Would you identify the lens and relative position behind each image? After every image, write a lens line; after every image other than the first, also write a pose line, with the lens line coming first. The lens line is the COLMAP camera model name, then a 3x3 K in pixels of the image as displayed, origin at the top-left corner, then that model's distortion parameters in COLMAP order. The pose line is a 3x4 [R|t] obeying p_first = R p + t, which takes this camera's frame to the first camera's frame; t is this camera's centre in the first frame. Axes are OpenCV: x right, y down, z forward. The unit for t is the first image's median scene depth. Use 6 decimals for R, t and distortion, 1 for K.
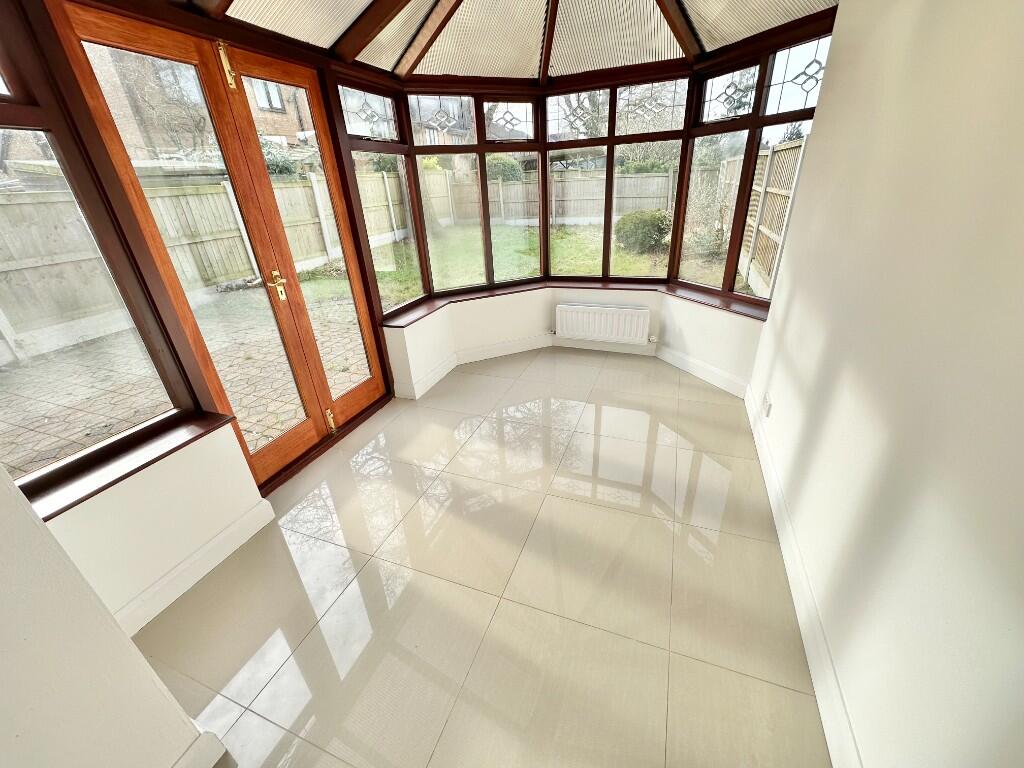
lens RADIAL K [[407.5, 0, 514.5], [0, 407.5, 381.5], [0, 0, 1]] dist [-0.000319, -0.000520]
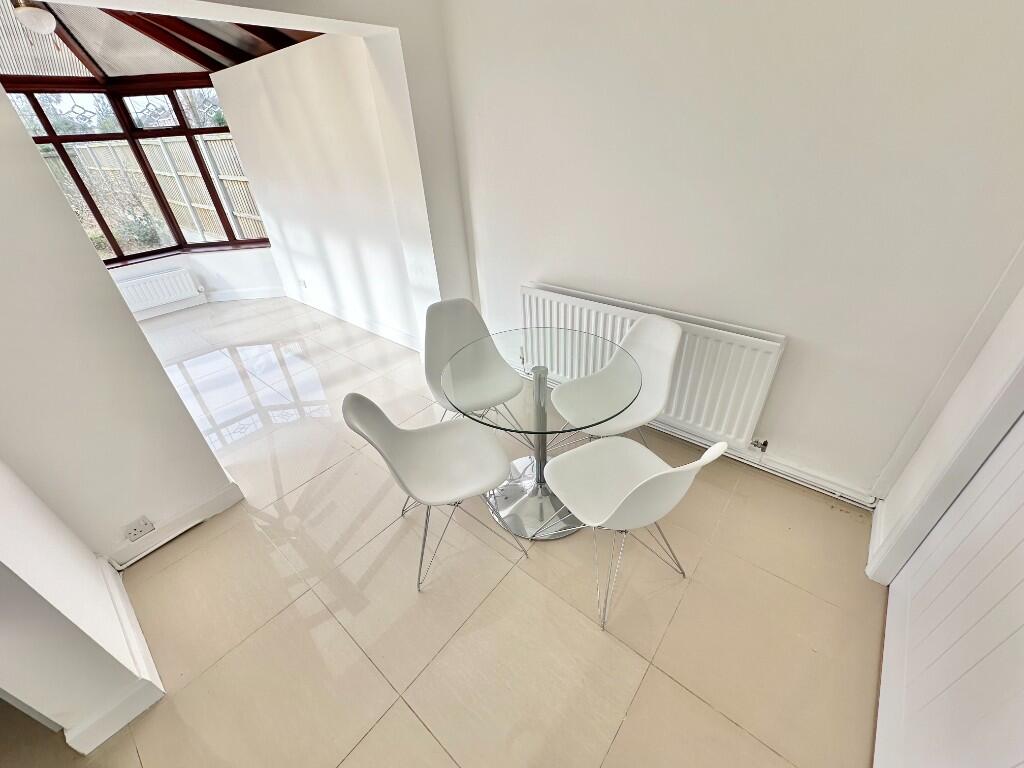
lens RADIAL K [[407.5, 0, 509.3], [0, 407.5, 386.4], [0, 0, 1]] dist [-0.000319, -0.000520]
pose [[0.305955, -0.483925, 0.819883, -0.687361], [0.450440, 0.832274, 0.323148, 0.214502], [-0.838746, 0.270439, 0.472618, -0.463656]]
